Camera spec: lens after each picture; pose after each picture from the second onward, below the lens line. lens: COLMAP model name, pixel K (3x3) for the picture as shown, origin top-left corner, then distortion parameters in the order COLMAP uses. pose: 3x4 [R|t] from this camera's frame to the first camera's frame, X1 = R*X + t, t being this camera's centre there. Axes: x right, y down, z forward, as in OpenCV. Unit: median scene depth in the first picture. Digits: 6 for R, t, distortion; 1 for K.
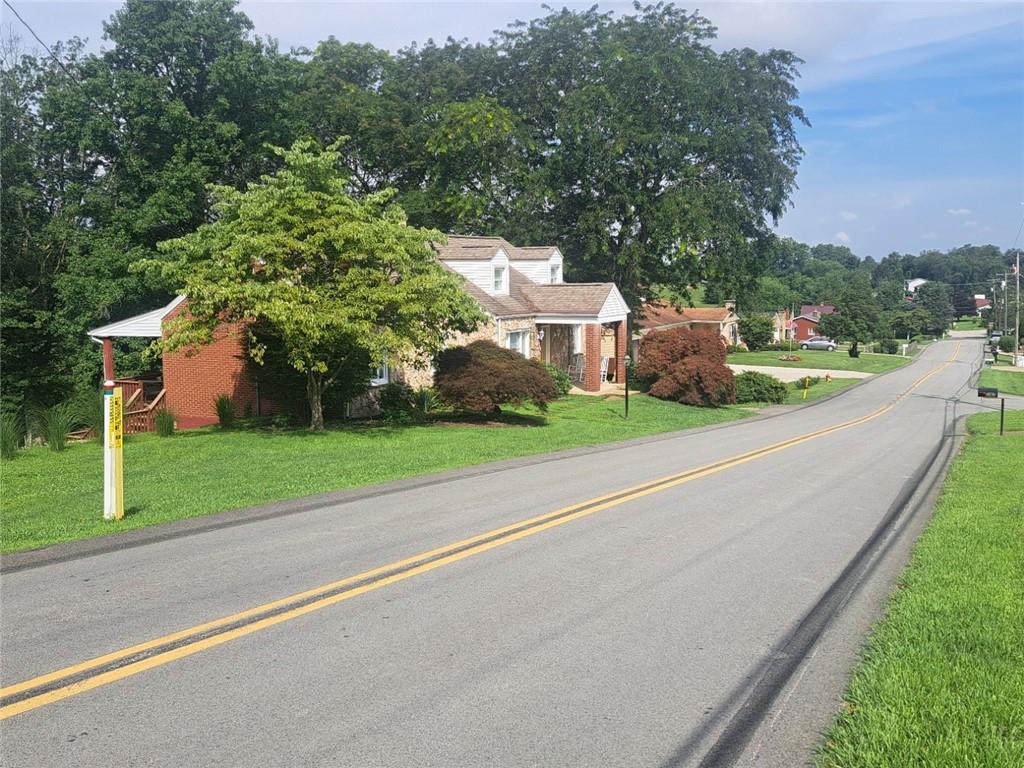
lens RADIAL K [[903.7, 0, 515.1], [0, 903.7, 386.6], [0, 0, 1]] dist [0.093578, -0.233762]
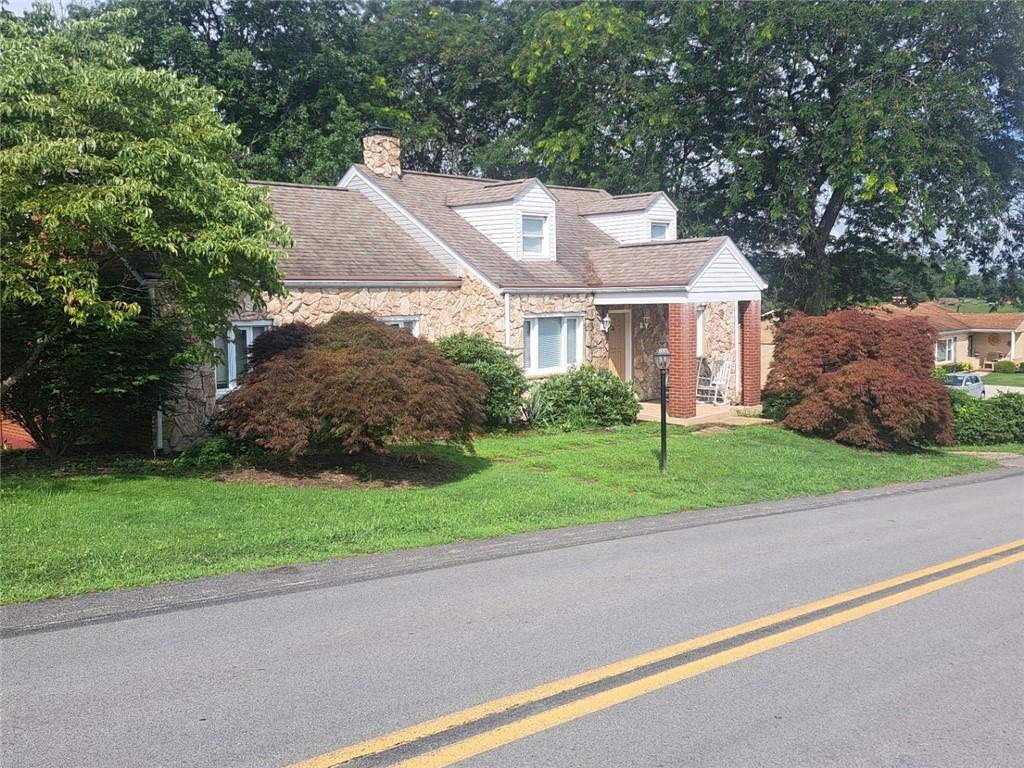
lens RADIAL K [[903.7, 0, 515.1], [0, 903.7, 386.6], [0, 0, 1]] dist [0.093578, -0.233762]
pose [[0.953133, 0.020136, -0.301880, 0.158994], [-0.026595, 0.999497, -0.017302, -0.001480], [0.301380, 0.024519, 0.953189, 0.390909]]
